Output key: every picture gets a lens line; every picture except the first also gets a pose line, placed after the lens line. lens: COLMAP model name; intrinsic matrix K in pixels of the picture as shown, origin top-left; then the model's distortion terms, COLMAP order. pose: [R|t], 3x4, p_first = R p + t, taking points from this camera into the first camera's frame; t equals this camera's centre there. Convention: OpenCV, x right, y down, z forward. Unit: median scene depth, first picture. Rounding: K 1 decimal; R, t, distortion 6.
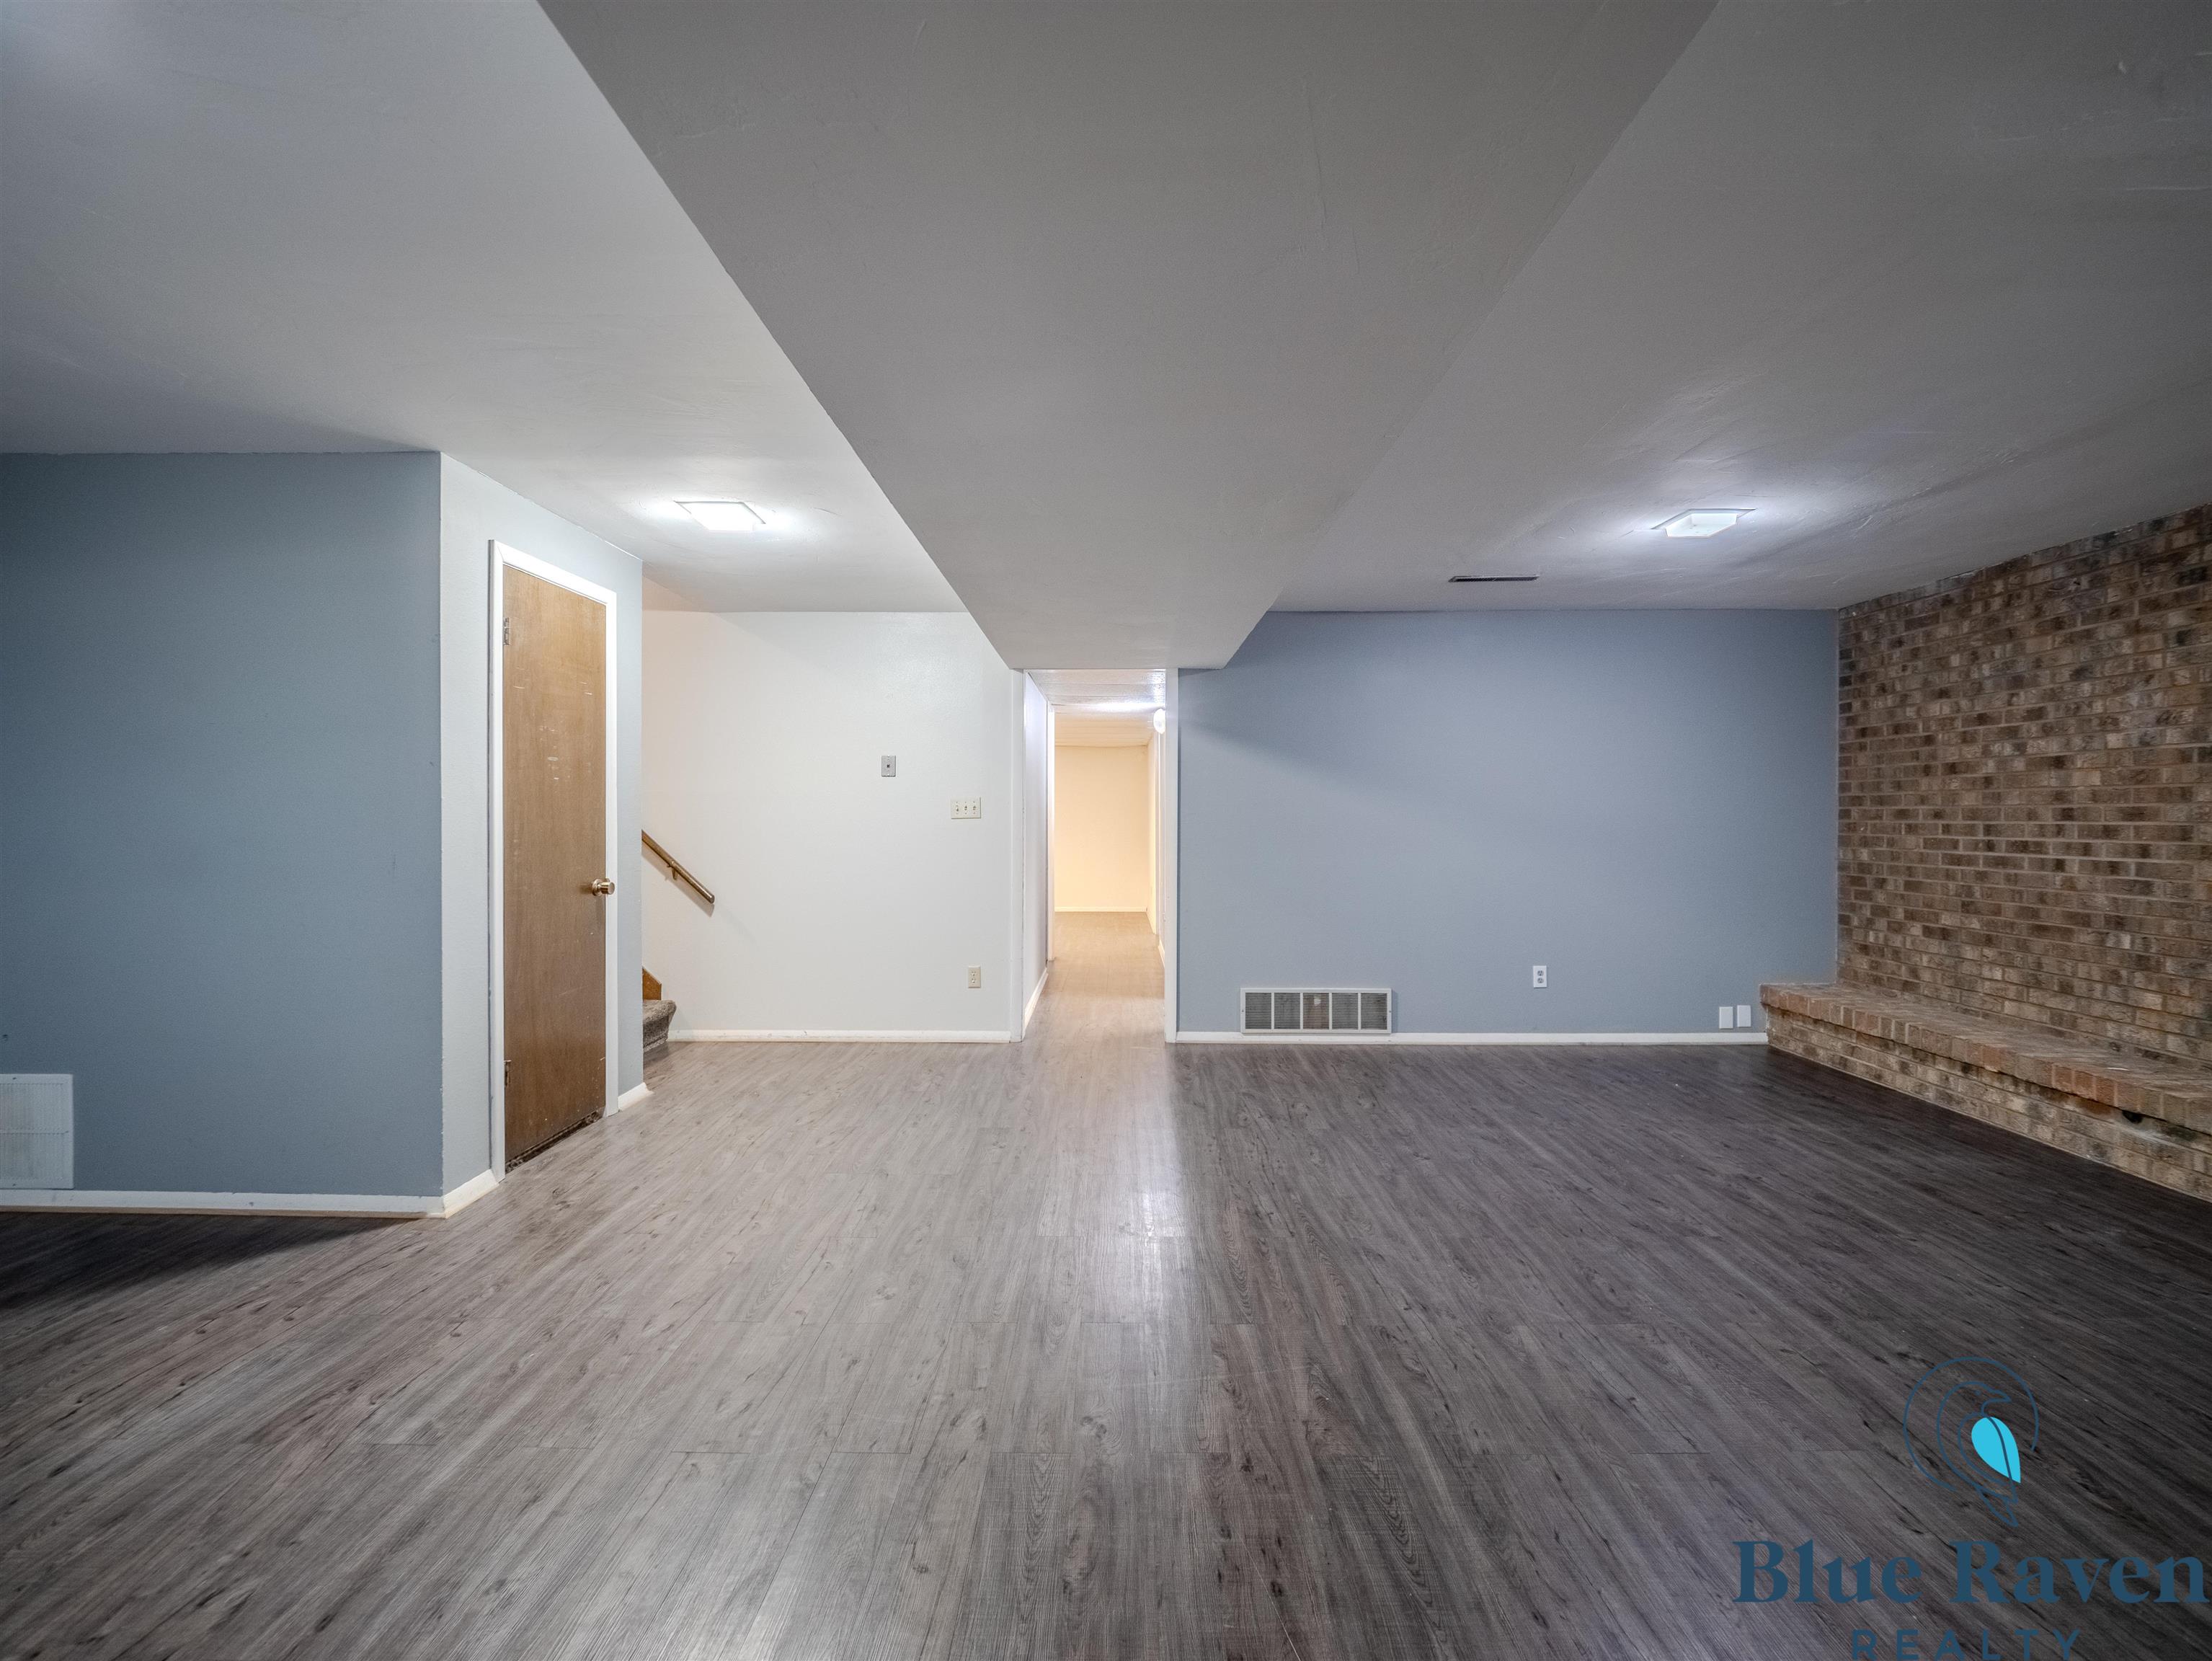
lens RADIAL K [[921.4, 0, 1088.9], [0, 921.4, 830.9], [0, 0, 1]] dist [0.014913, -0.011710]
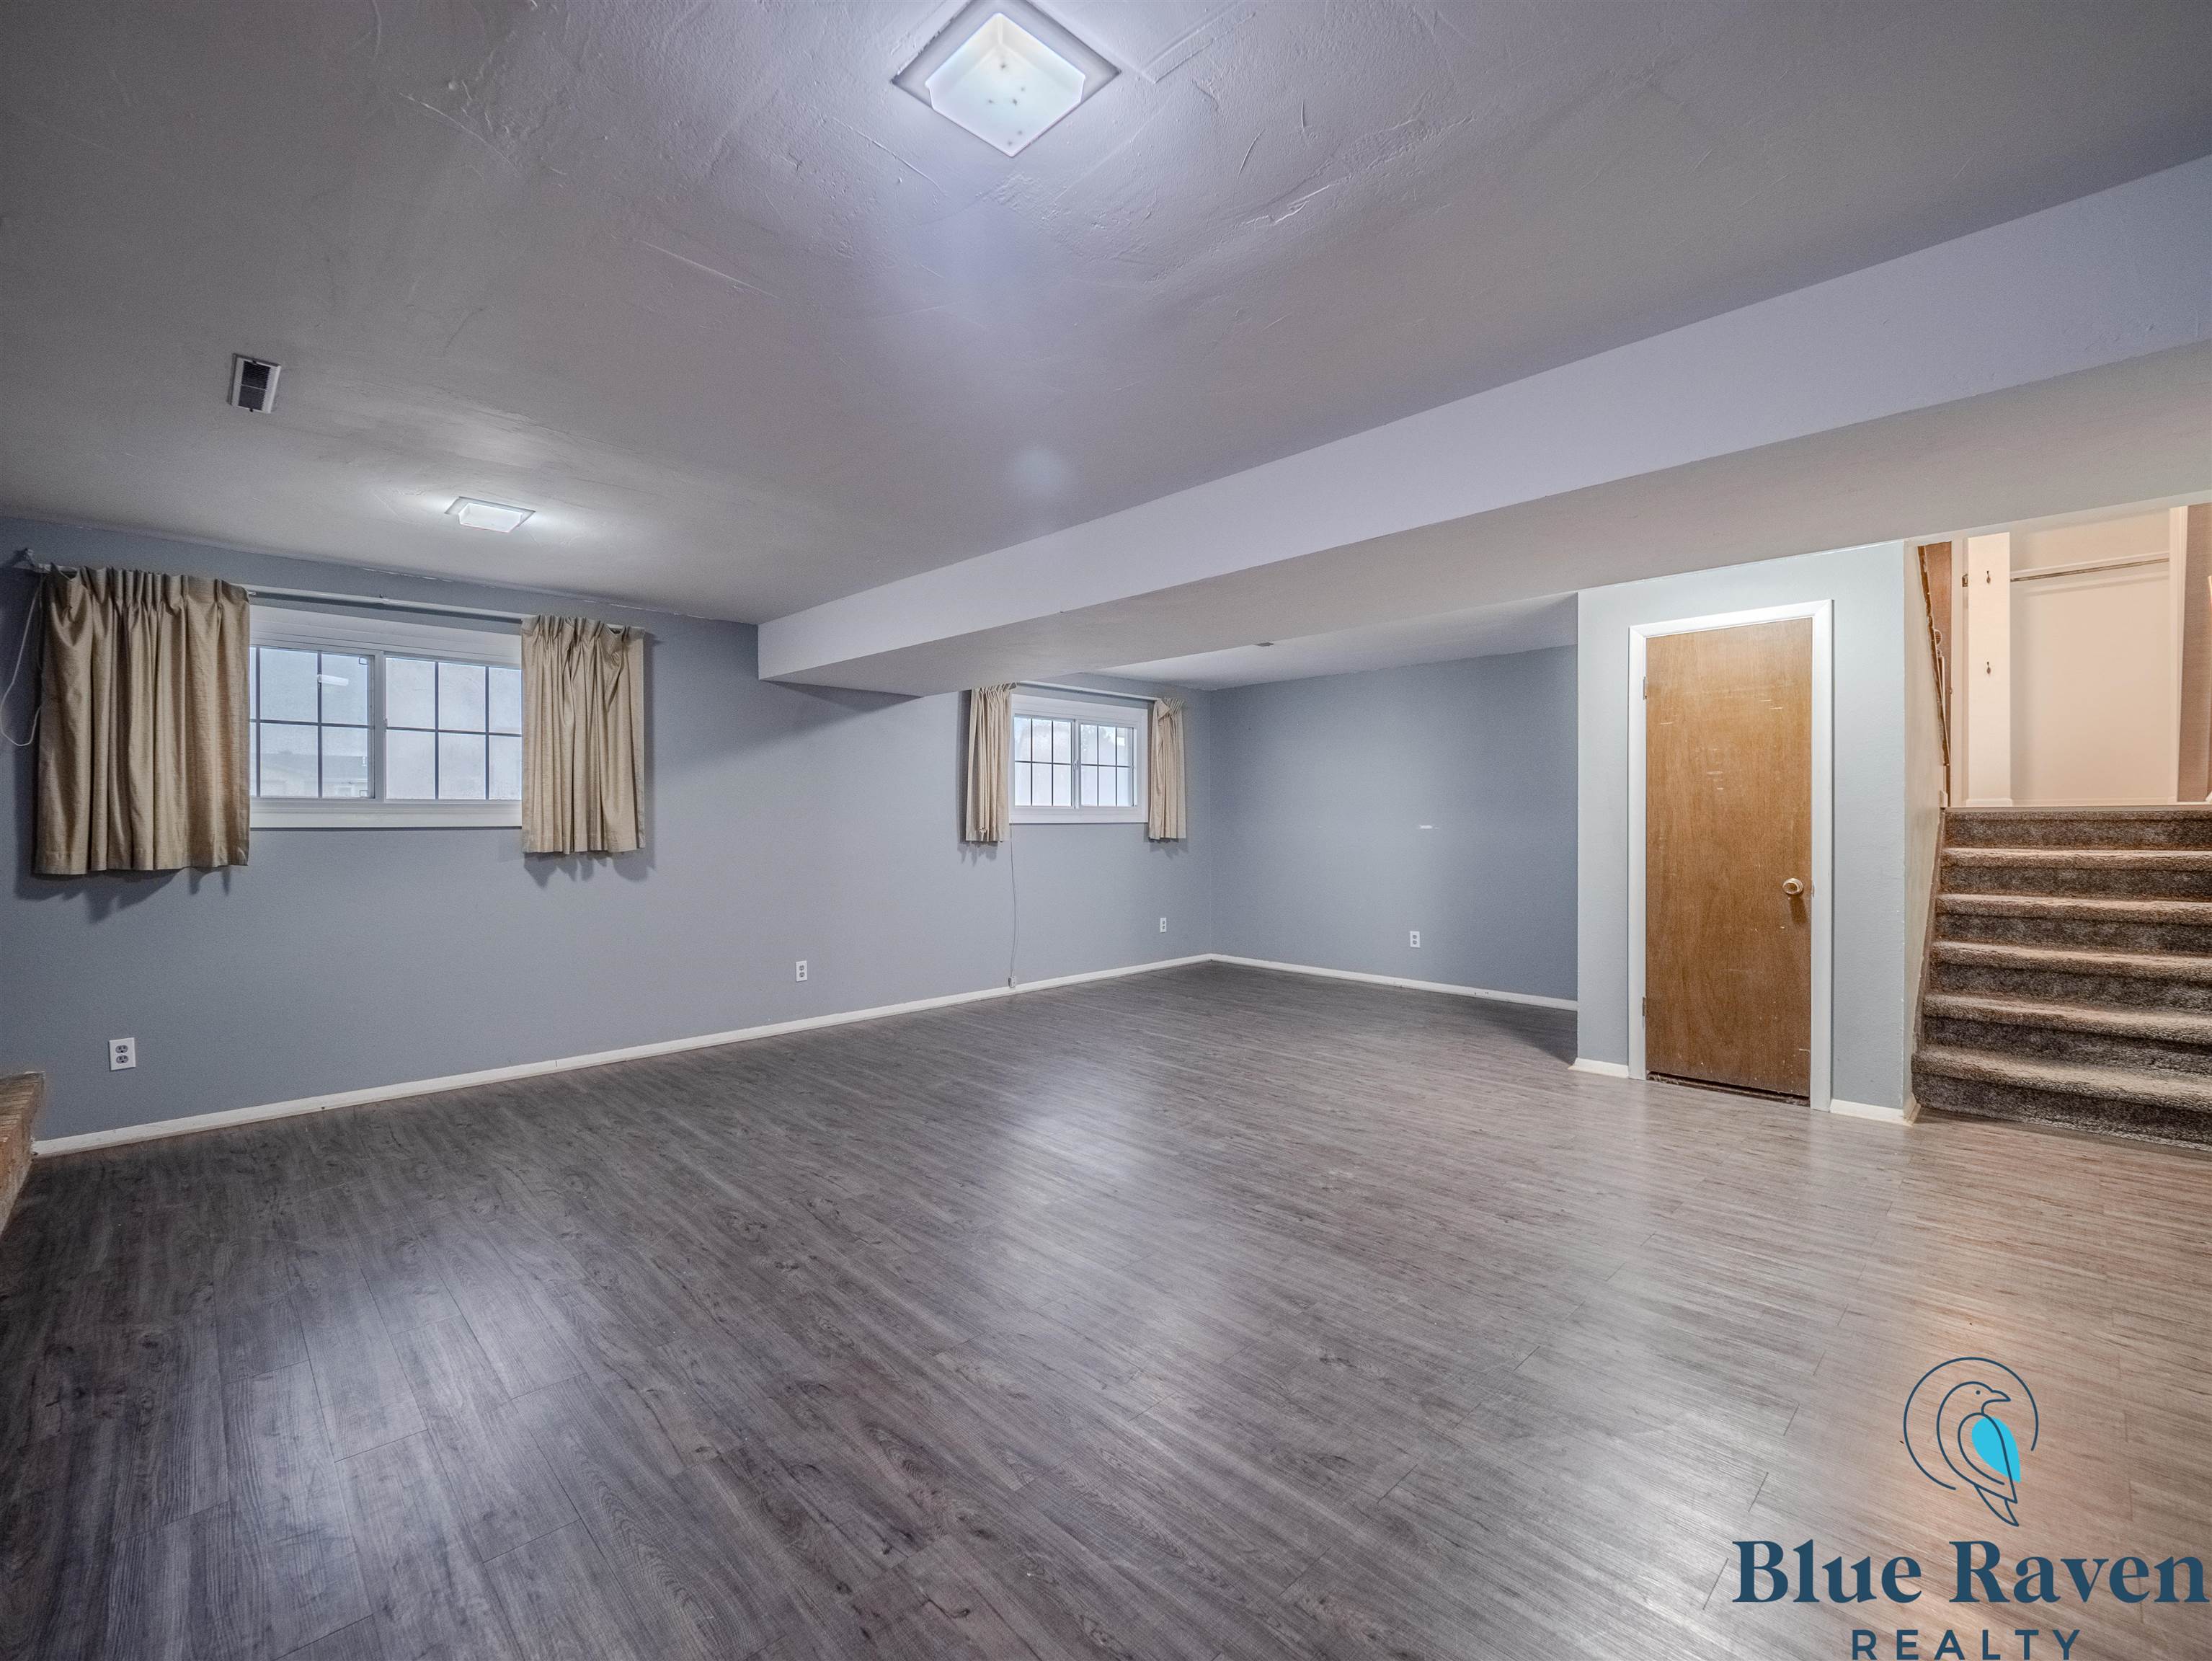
lens RADIAL K [[921.4, 0, 1088.9], [0, 921.4, 830.9], [0, 0, 1]] dist [0.014913, -0.011710]
pose [[-0.678855, 0.008665, -0.734221, 1.096512], [-0.009478, 0.999744, 0.020561, -0.022838], [0.734211, 0.020917, -0.678599, 1.524887]]
